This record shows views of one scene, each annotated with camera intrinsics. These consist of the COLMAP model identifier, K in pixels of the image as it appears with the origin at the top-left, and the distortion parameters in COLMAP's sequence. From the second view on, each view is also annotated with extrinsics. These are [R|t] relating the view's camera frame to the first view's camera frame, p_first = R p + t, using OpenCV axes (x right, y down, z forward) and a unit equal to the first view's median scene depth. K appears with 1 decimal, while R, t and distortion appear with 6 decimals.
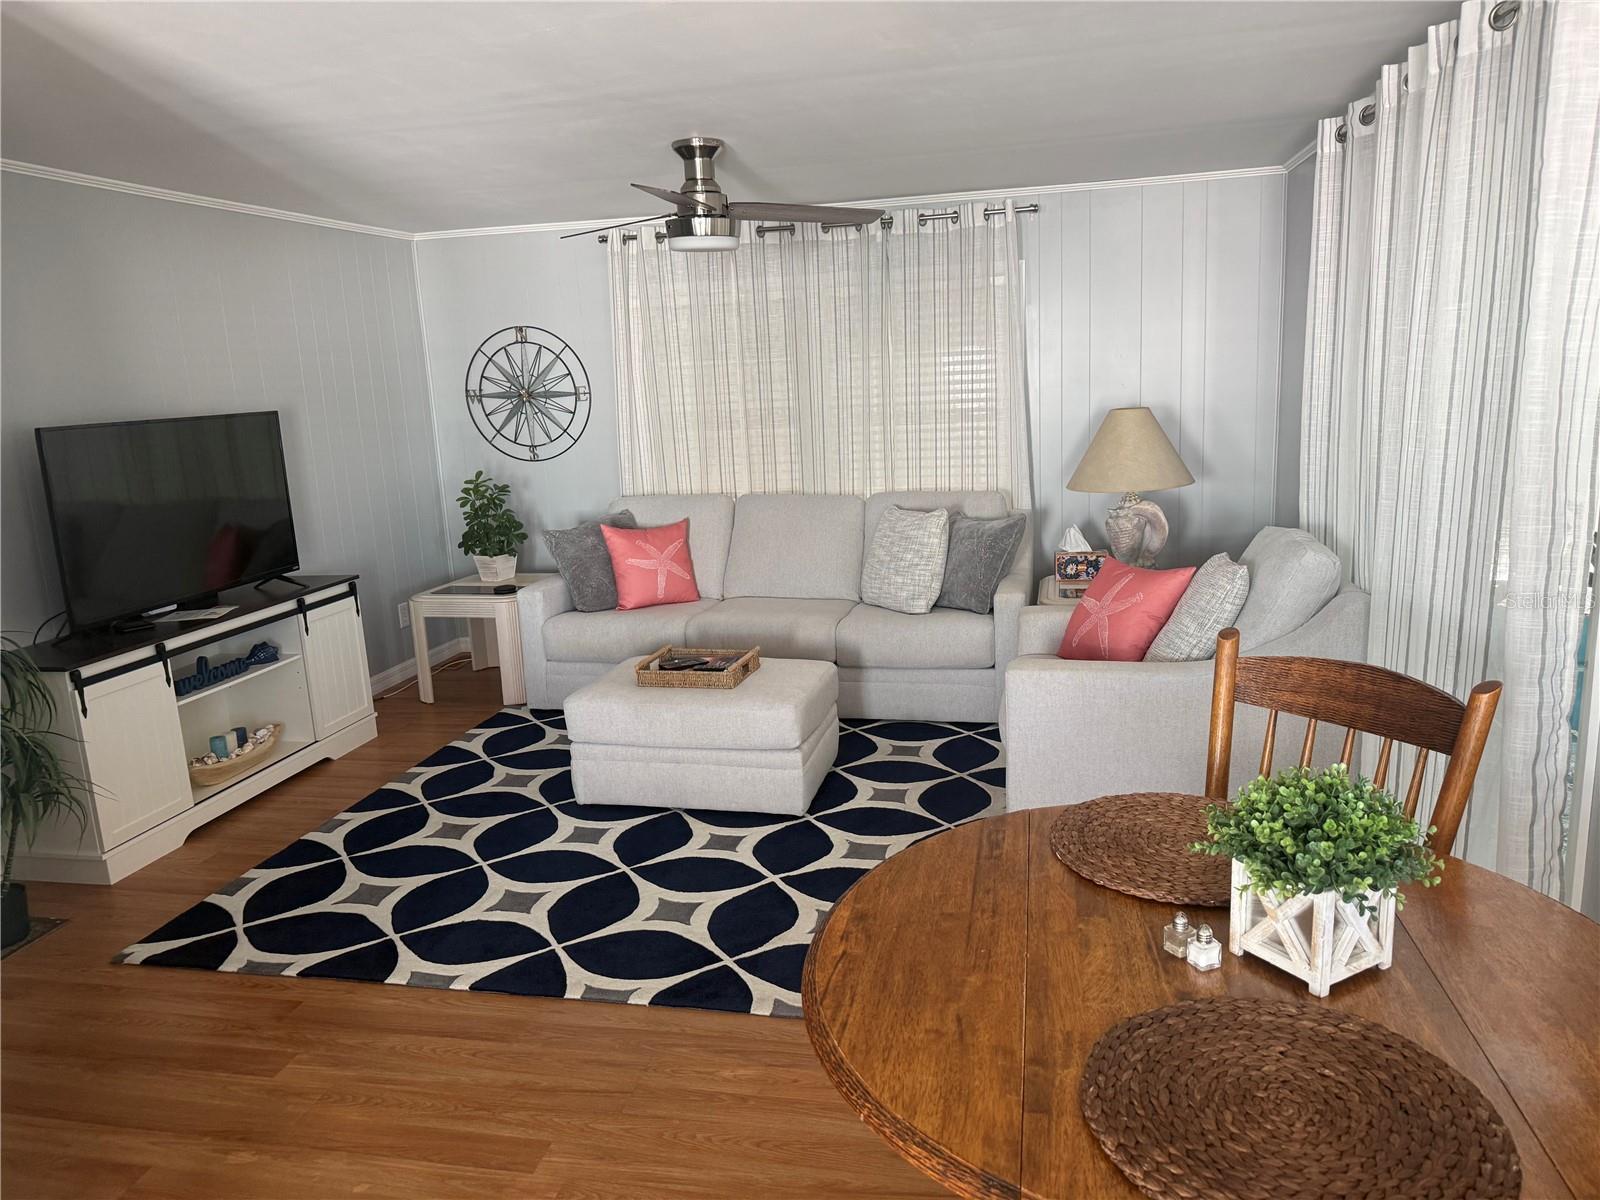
lens RADIAL K [[1119.9, 0, 799.4], [0, 1119.9, 603.7], [0, 0, 1]] dist [0.135209, -0.212511]
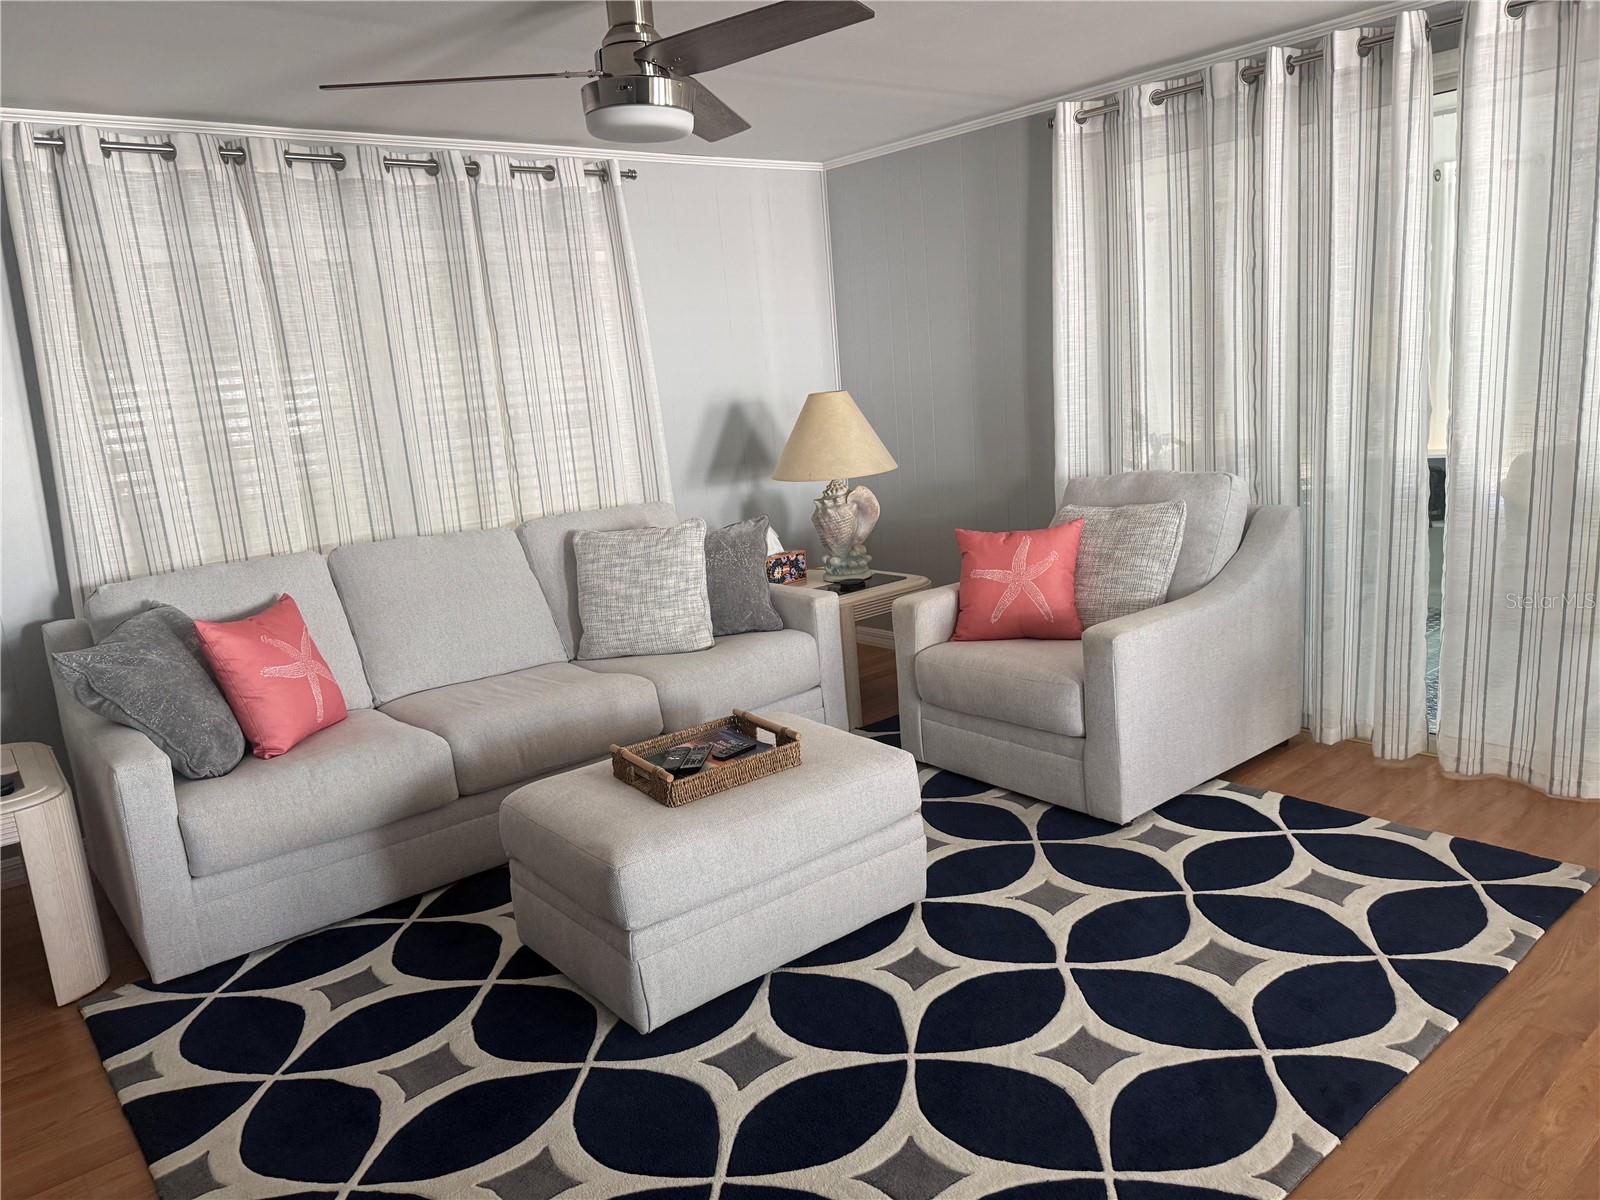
lens RADIAL K [[1133.5, 0, 800.0], [0, 1133.5, 600.0], [0, 0, 1]] dist [0.040729, -0.086117]
pose [[0.601218, -0.159287, 0.783048, -0.473604], [0.215131, 0.976015, 0.033364, -0.037149], [-0.769581, 0.148399, 0.621066, 0.444085]]
